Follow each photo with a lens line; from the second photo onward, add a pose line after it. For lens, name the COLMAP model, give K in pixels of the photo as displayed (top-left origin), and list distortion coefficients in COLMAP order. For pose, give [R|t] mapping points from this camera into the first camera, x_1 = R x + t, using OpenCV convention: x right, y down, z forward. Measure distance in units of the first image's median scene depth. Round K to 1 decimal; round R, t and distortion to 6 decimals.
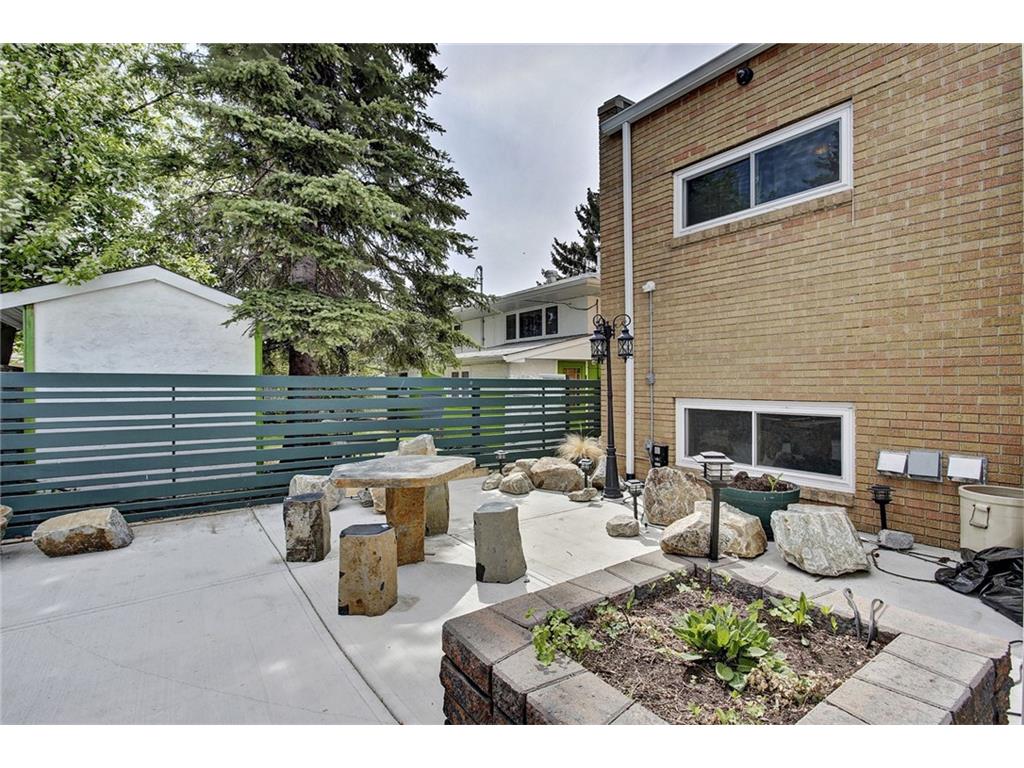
lens RADIAL K [[492.7, 0, 510.0], [0, 492.7, 377.3], [0, 0, 1]] dist [-0.001508, -0.000213]
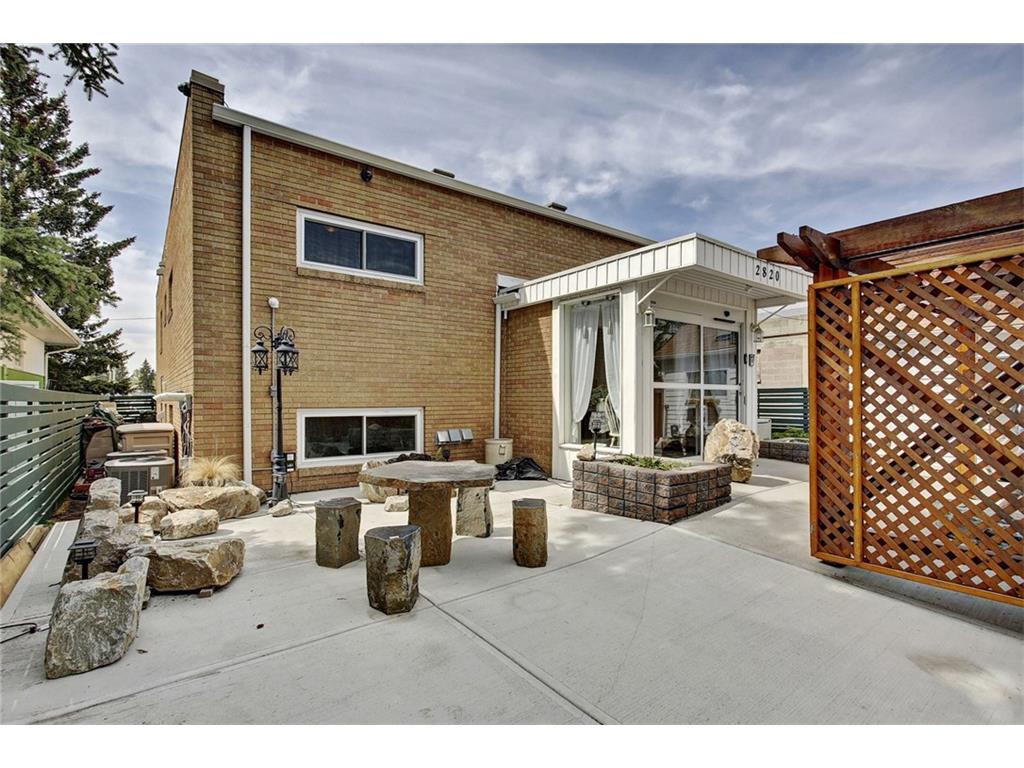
lens RADIAL K [[489.4, 0, 512.8], [0, 489.4, 395.6], [0, 0, 1]] dist [-0.000444, -0.000035]
pose [[-0.025518, 0.011753, 0.999605, -0.954437], [-0.007217, 0.999903, -0.011940, 0.026708], [-0.999648, -0.007518, -0.025431, 0.648164]]
